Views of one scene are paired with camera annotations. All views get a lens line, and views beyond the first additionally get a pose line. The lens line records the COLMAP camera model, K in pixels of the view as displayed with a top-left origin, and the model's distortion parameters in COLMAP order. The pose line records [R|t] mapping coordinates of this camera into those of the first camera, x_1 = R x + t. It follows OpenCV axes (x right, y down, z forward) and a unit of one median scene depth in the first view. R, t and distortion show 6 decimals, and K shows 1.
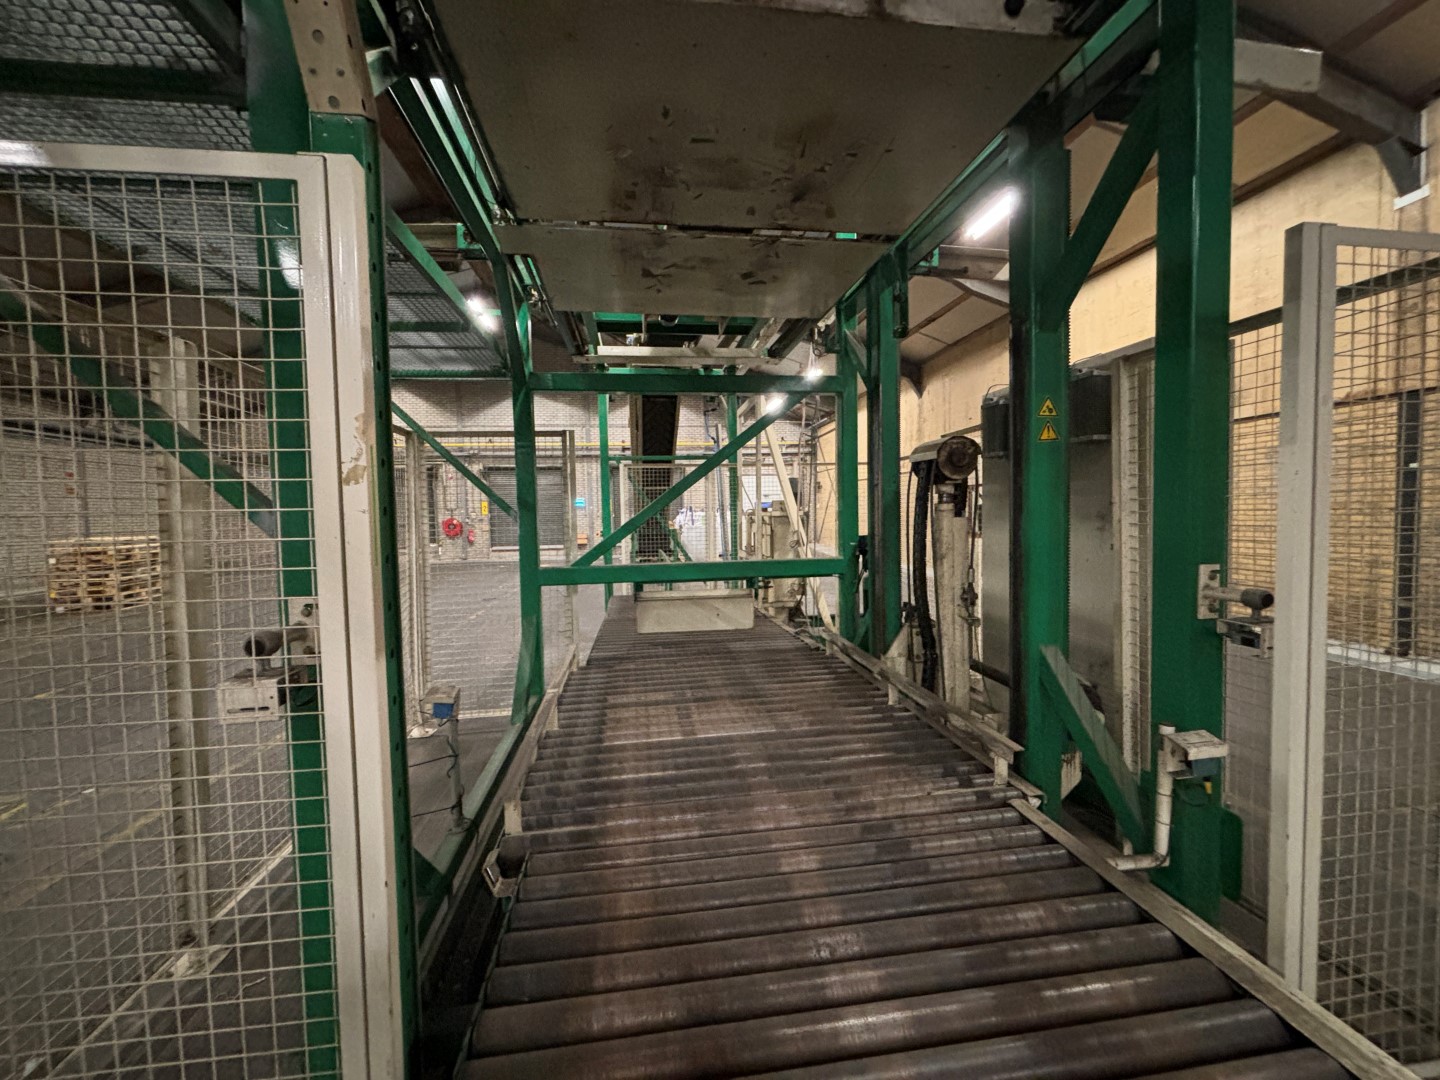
lens RADIAL K [[583.2, 0, 723.6], [0, 583.2, 541.4], [0, 0, 1]] dist [-0.002125, 0.000382]
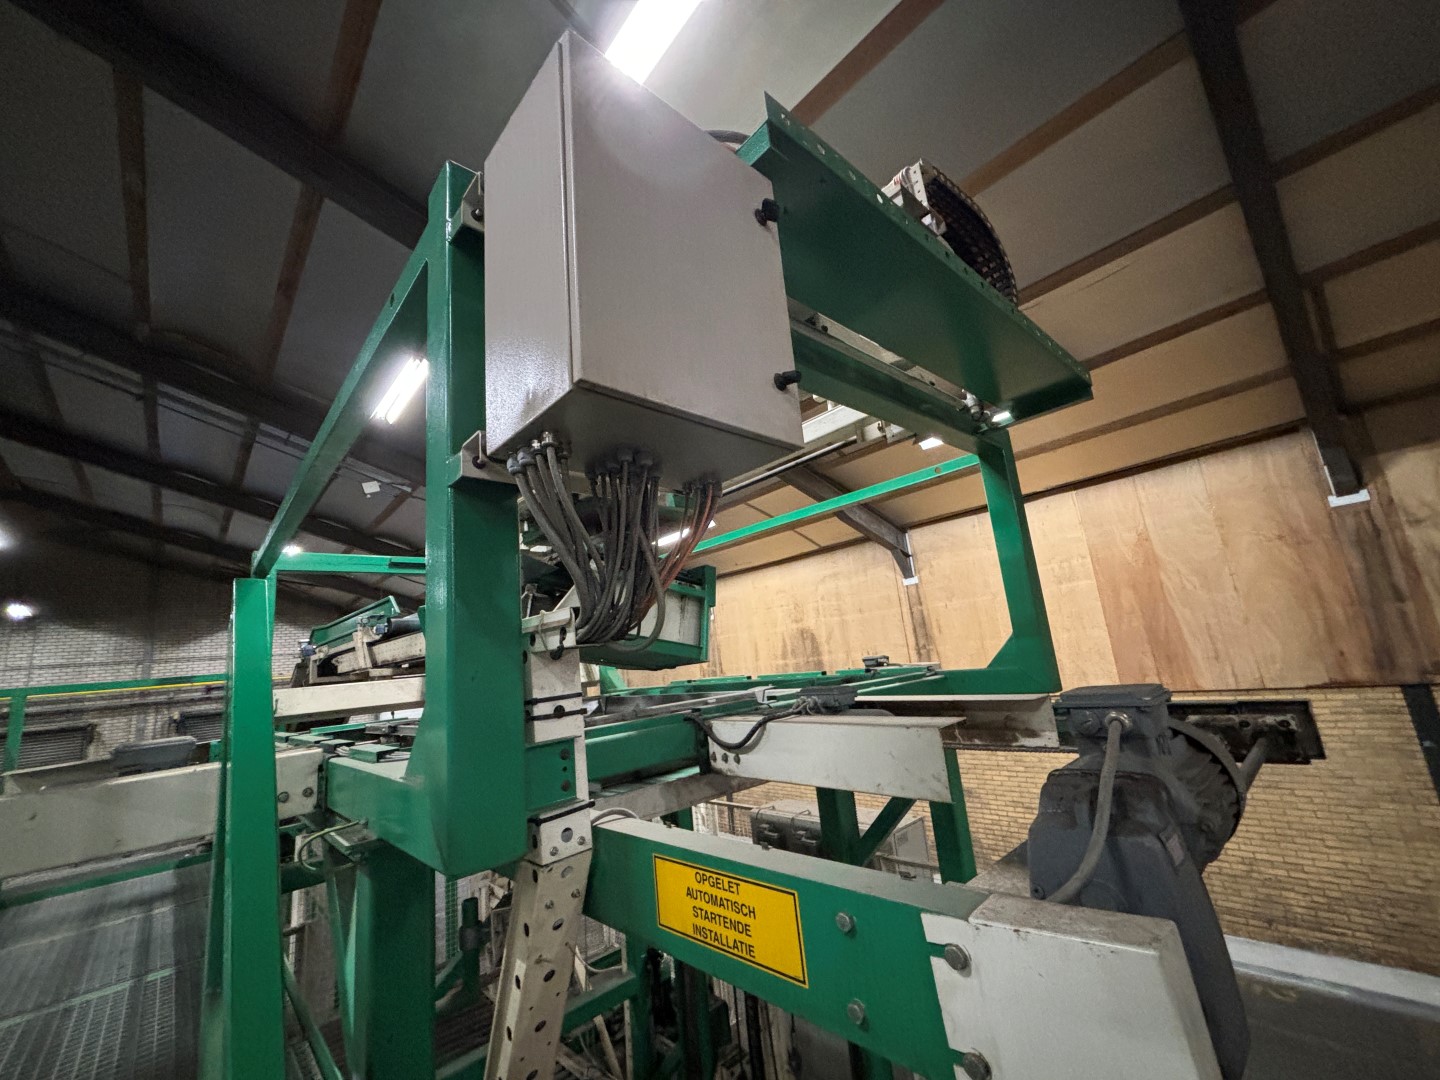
lens RADIAL K [[583.2, 0, 716.6], [0, 583.2, 537.4], [0, 0, 1]] dist [-0.002125, 0.000382]
pose [[0.830722, 0.057790, 0.553680, -0.378421], [0.107172, 0.959390, -0.260932, -0.579691], [-0.546274, 0.276101, 0.790792, -0.100126]]
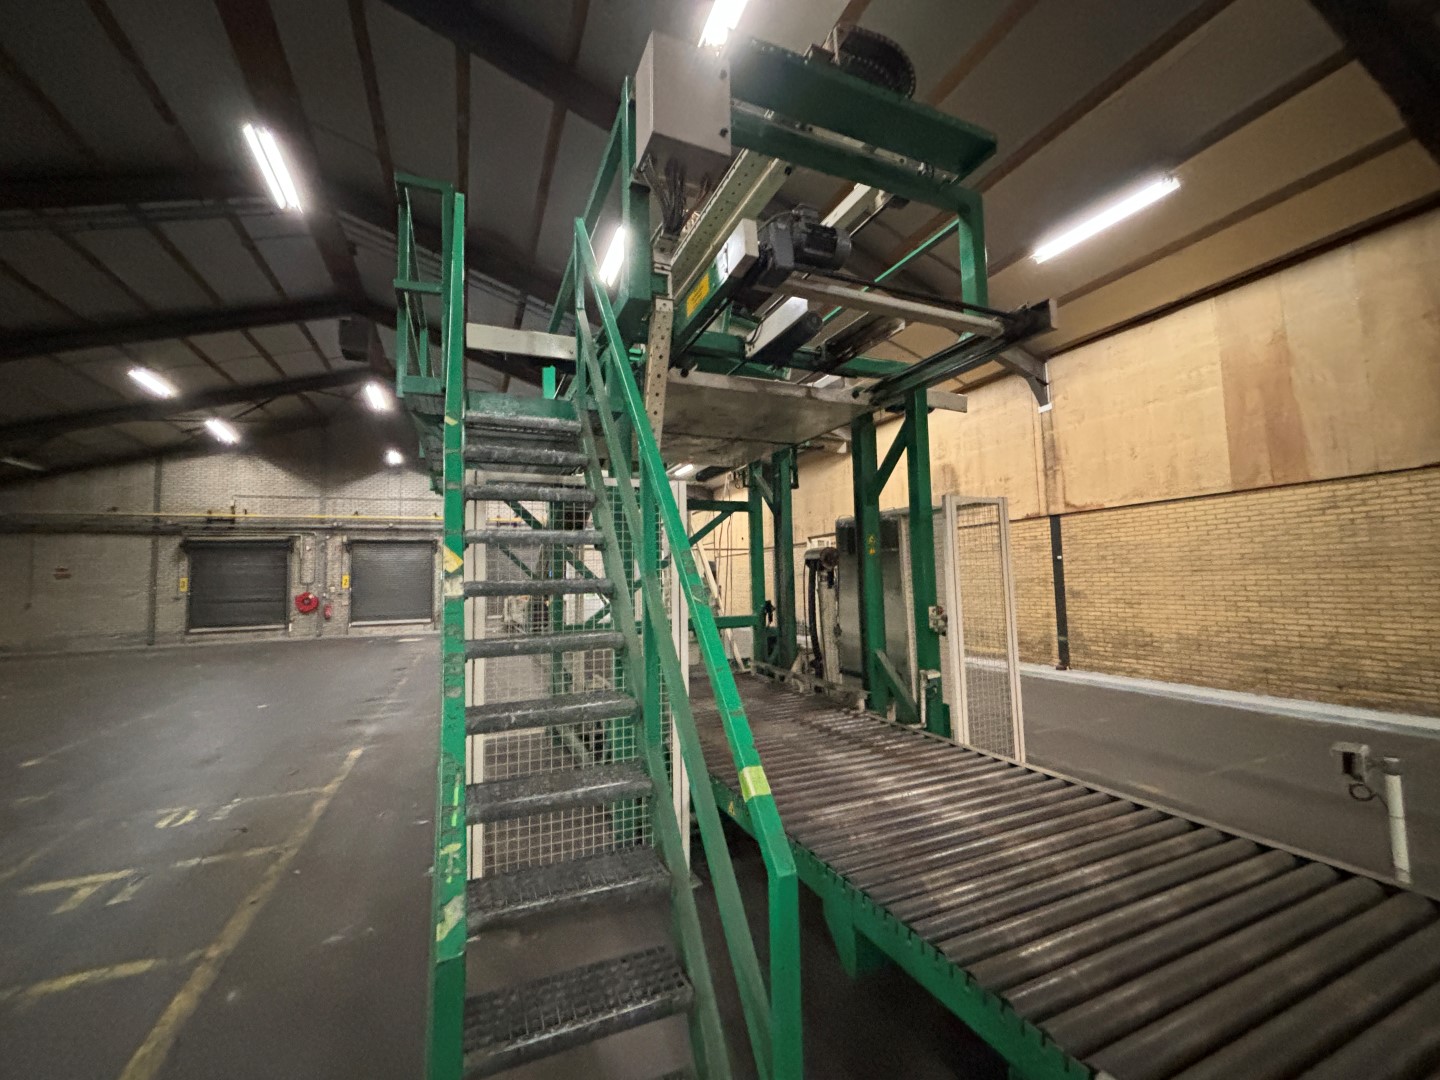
lens RADIAL K [[583.2, 0, 718.5], [0, 583.2, 539.4], [0, 0, 1]] dist [-0.002125, 0.000382]
pose [[0.965951, 0.015746, 0.258245, -0.425652], [0.017015, 0.992119, -0.124136, 0.026645], [-0.258164, 0.124303, 0.958071, -0.713175]]
